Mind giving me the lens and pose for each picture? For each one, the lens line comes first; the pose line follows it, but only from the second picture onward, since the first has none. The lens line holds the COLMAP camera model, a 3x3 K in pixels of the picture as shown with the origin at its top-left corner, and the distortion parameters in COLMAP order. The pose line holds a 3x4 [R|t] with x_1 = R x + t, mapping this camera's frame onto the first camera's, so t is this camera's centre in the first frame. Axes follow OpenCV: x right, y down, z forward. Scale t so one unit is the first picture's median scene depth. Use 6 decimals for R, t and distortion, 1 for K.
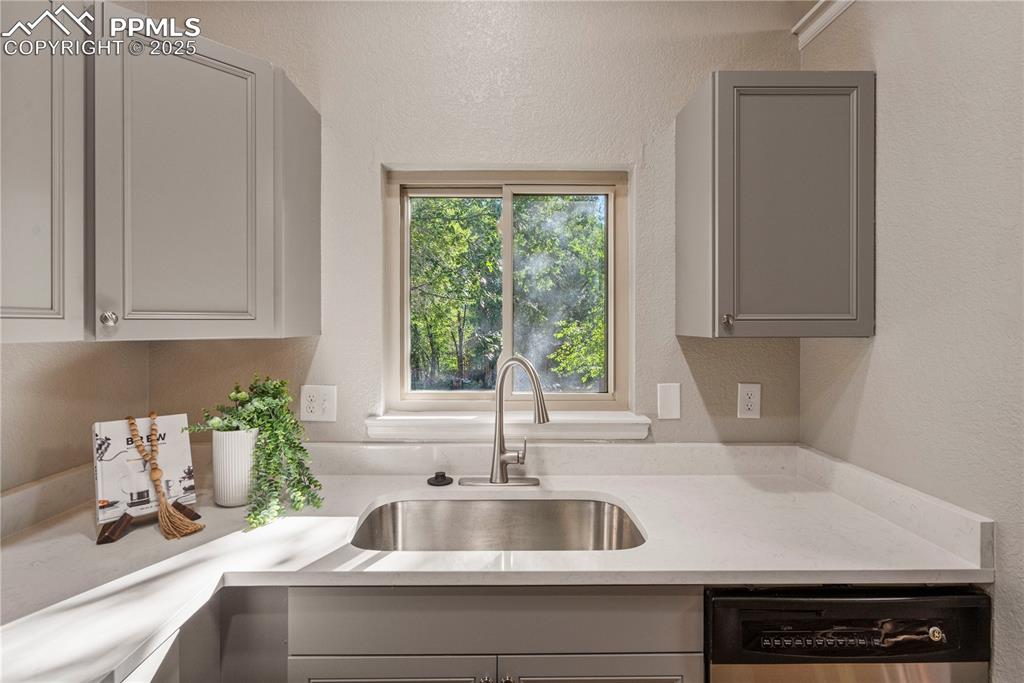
lens RADIAL K [[464.3, 0, 516.1], [0, 464.3, 326.8], [0, 0, 1]] dist [-0.006263, 0.001519]
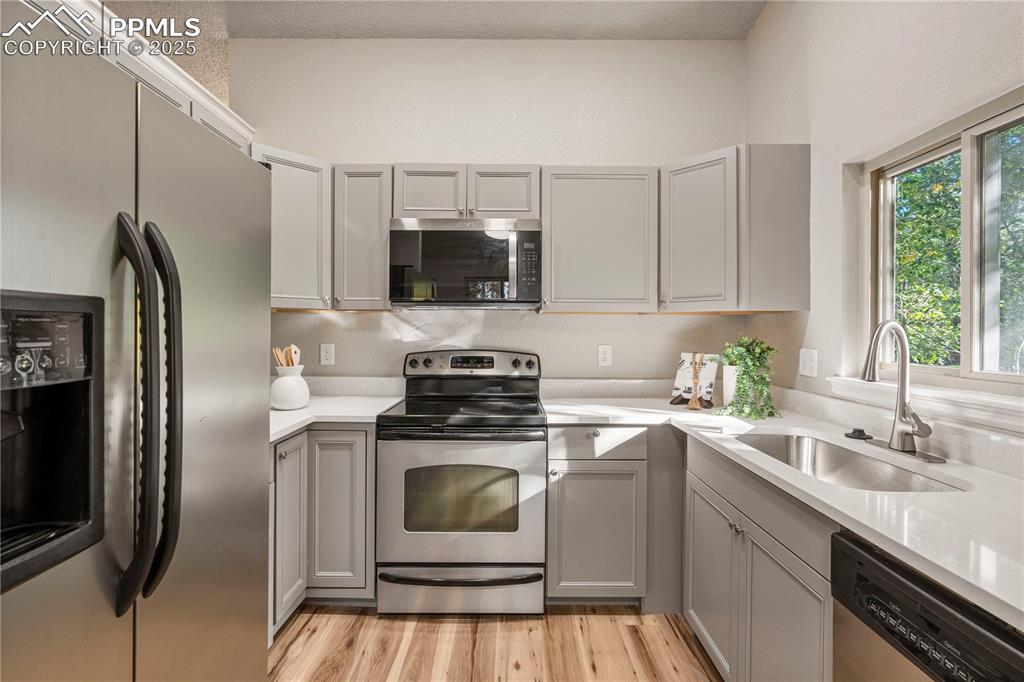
lens RADIAL K [[464.3, 0, 513.2], [0, 464.3, 332.1], [0, 0, 1]] dist [-0.006263, 0.001519]
pose [[-0.002576, 0.006422, -0.999976, 1.167546], [-0.007632, 0.999950, 0.006442, 0.099554], [0.999968, 0.007648, -0.002527, 0.213110]]
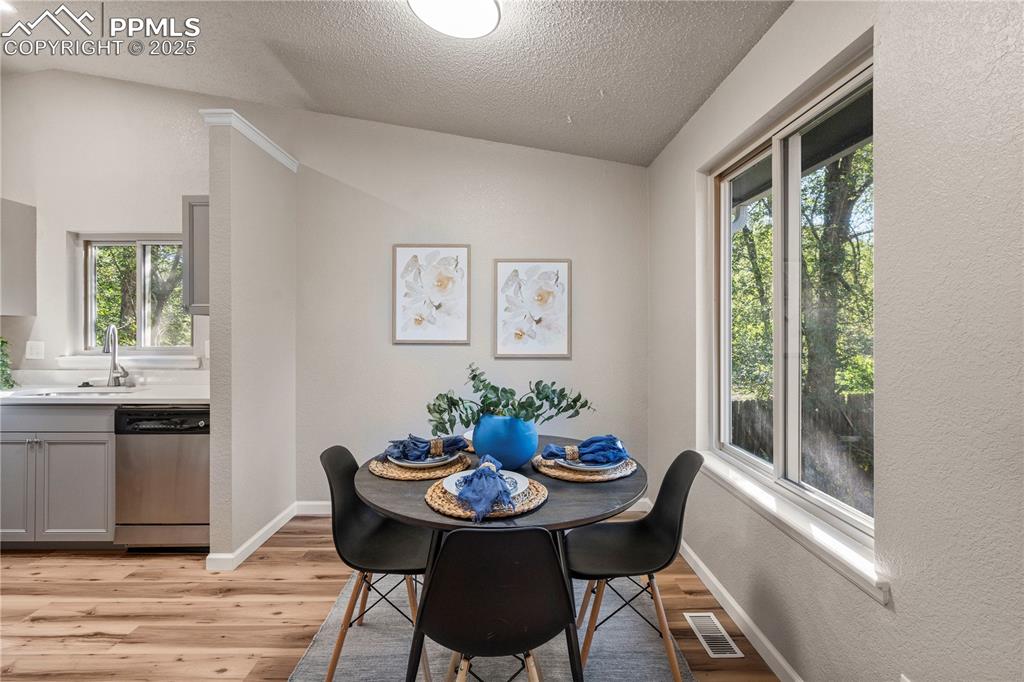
lens RADIAL K [[464.3, 0, 514.7], [0, 464.3, 325.6], [0, 0, 1]] dist [-0.006263, 0.001519]
pose [[0.999886, 0.003104, 0.014749, 2.122141], [-0.003021, 0.999980, -0.005620, 0.082704], [-0.014766, 0.005575, 0.999875, -1.349975]]
